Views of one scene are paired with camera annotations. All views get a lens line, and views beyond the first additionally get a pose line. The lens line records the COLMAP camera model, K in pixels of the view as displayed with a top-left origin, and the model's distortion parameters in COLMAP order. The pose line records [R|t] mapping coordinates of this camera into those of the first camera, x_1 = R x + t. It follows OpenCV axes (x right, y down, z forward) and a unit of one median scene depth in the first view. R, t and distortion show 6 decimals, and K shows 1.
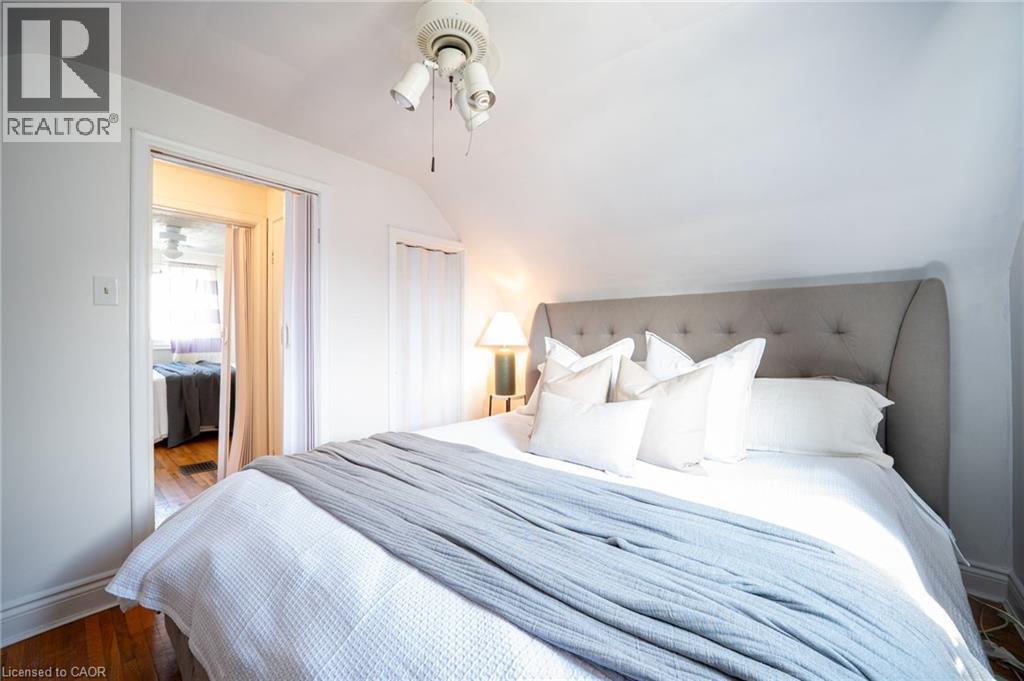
lens RADIAL K [[408.3, 0, 506.2], [0, 408.3, 340.0], [0, 0, 1]] dist [-0.013259, 0.000123]
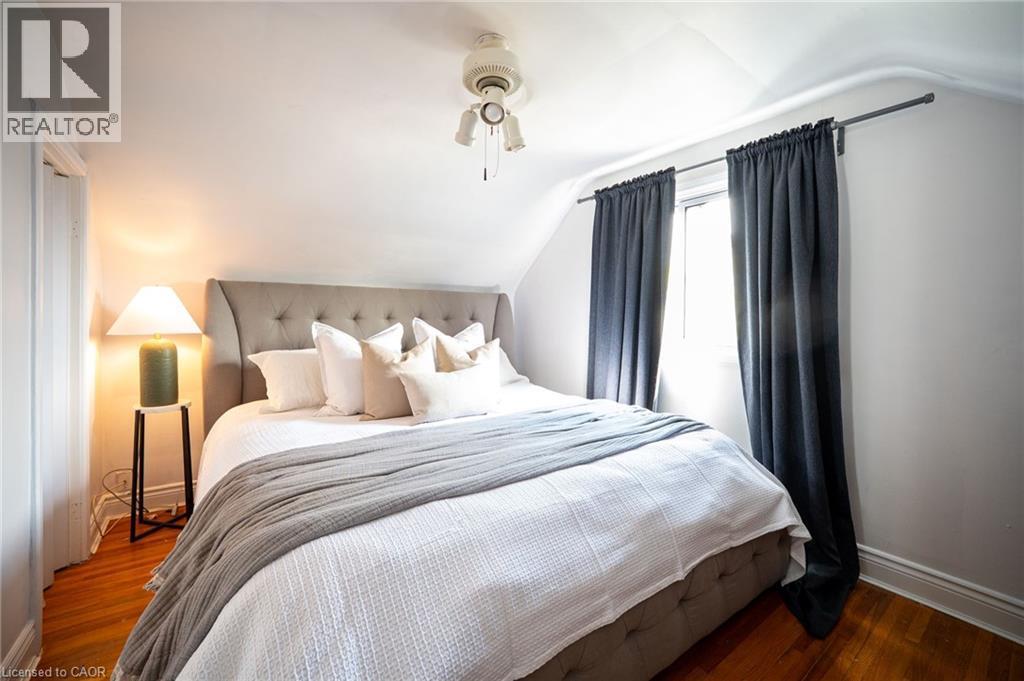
lens RADIAL K [[408.3, 0, 506.2], [0, 408.3, 340.0], [0, 0, 1]] dist [-0.013259, 0.000123]
pose [[0.224485, -0.039619, 0.973672, -0.707068], [0.007811, 0.999214, 0.038857, 0.002393], [-0.974446, -0.001118, 0.224618, 0.372826]]
